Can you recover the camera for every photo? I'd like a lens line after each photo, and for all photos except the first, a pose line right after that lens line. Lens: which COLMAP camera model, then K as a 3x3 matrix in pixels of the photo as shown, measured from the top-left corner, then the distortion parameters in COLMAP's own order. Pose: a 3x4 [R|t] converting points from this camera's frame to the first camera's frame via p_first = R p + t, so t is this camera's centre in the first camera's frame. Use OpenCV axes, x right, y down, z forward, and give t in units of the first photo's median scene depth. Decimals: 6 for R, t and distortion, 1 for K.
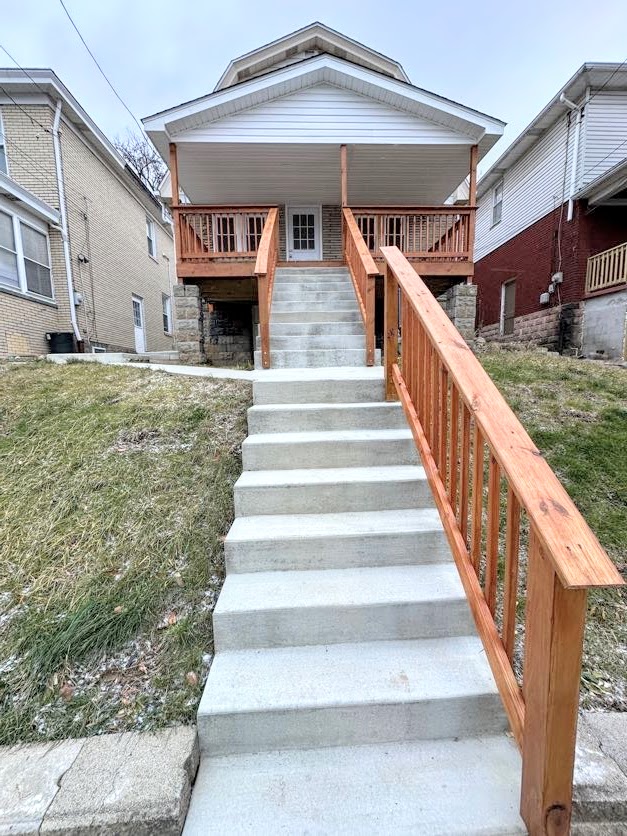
lens RADIAL K [[331.4, 0, 315.4], [0, 331.4, 416.9], [0, 0, 1]] dist [-0.002412, -0.000483]
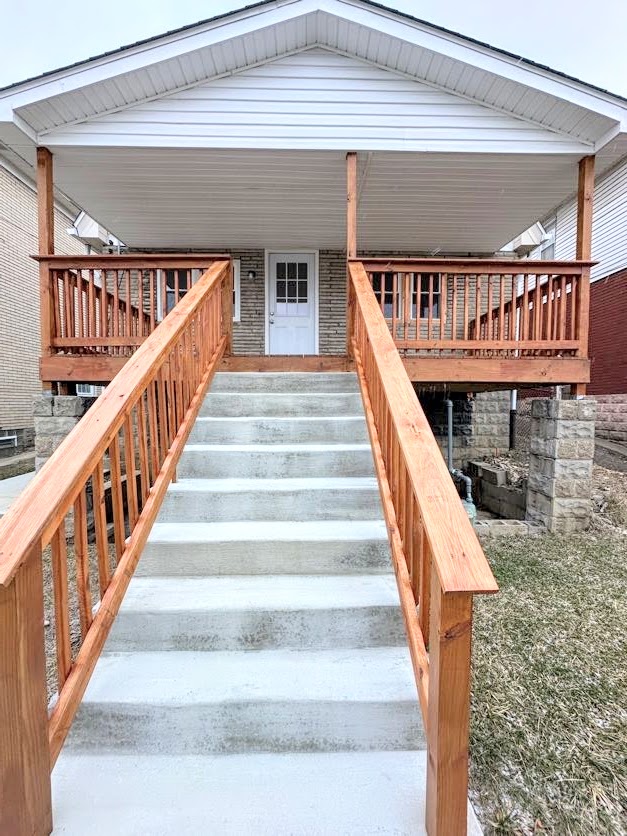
lens RADIAL K [[331.4, 0, 313.6], [0, 331.4, 417.1], [0, 0, 1]] dist [-0.002412, -0.000483]
pose [[0.999495, 0.021623, -0.023283, 0.041590], [-0.023421, 0.996525, -0.079938, -0.316582], [0.021474, 0.080443, 0.996528, 0.455213]]
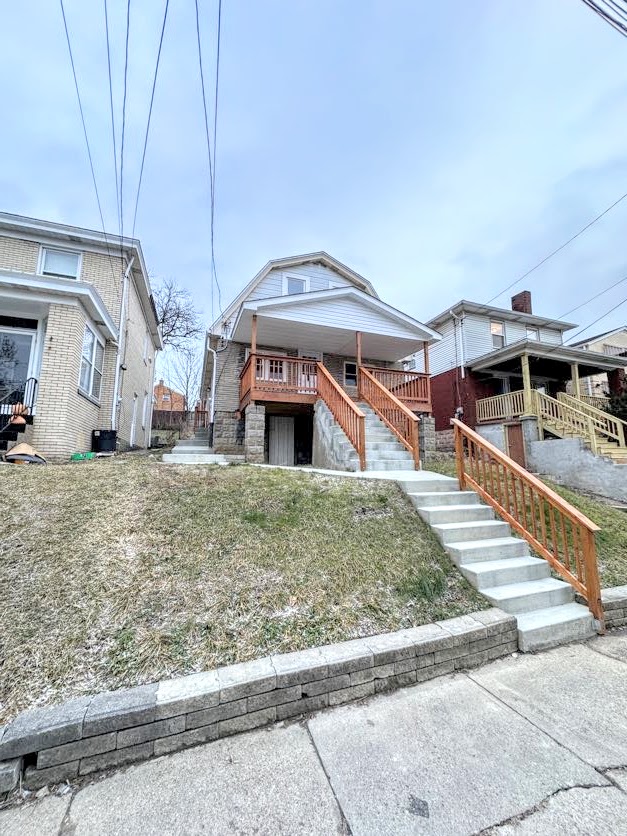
lens RADIAL K [[331.4, 0, 313.2], [0, 331.4, 416.8], [0, 0, 1]] dist [-0.002412, -0.000483]
pose [[0.953373, 0.063114, 0.295121, -0.555715], [0.018433, 0.963885, -0.265681, 0.016397], [-0.301231, 0.258733, 0.917778, -0.311404]]
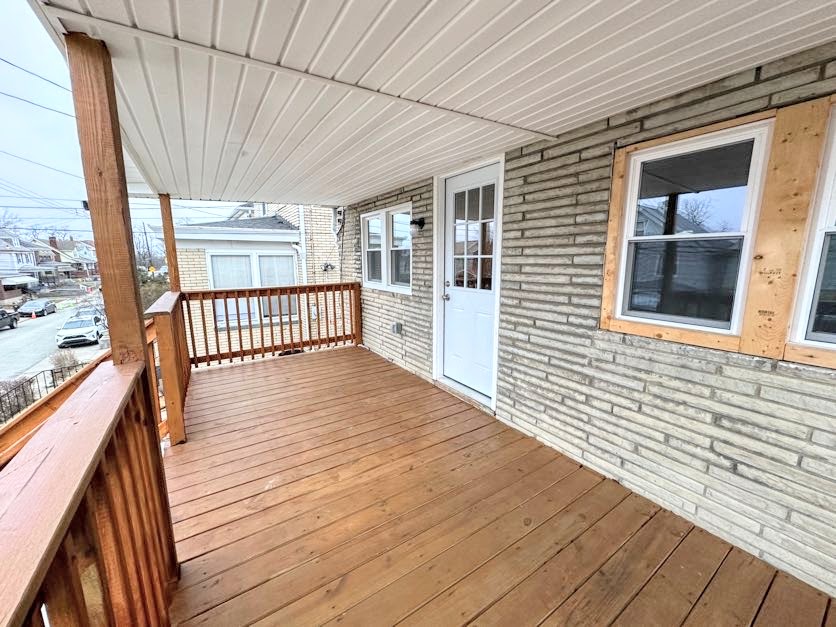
lens RADIAL K [[331.4, 0, 416.4], [0, 331.4, 312.3], [0, 0, 1]] dist [-0.002412, -0.000483]
pose [[0.505417, 0.162053, -0.847521, 0.334062], [-0.105613, 0.986439, 0.125633, -0.680620], [0.856387, 0.026012, 0.515678, 1.007815]]
